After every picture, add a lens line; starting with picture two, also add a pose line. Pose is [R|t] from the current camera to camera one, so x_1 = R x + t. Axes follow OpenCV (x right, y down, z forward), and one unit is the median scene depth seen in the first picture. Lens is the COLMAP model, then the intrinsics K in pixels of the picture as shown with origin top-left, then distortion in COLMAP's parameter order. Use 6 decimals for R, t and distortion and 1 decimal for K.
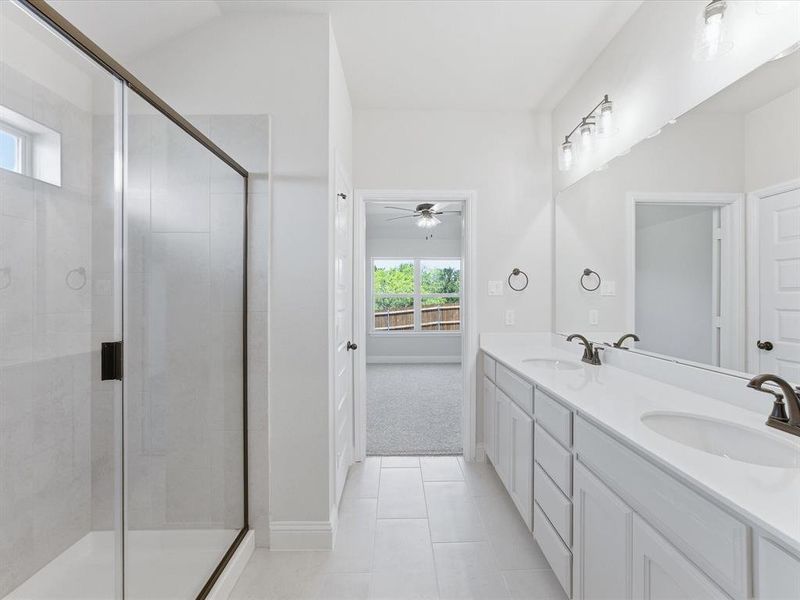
lens RADIAL K [[347.6, 0, 402.4], [0, 347.6, 296.0], [0, 0, 1]] dist [-0.020899, 0.008006]
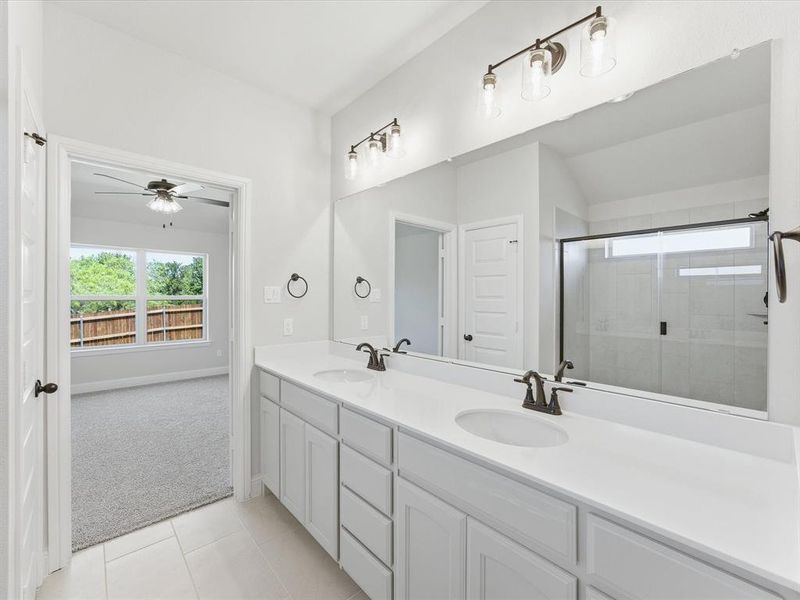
lens RADIAL K [[347.6, 0, 403.7], [0, 347.6, 296.8], [0, 0, 1]] dist [-0.020899, 0.008006]
pose [[0.750355, 0.003112, 0.661028, -0.068045], [-0.004755, 0.999988, 0.000690, -0.019794], [-0.661018, -0.003661, 0.750361, 0.118795]]
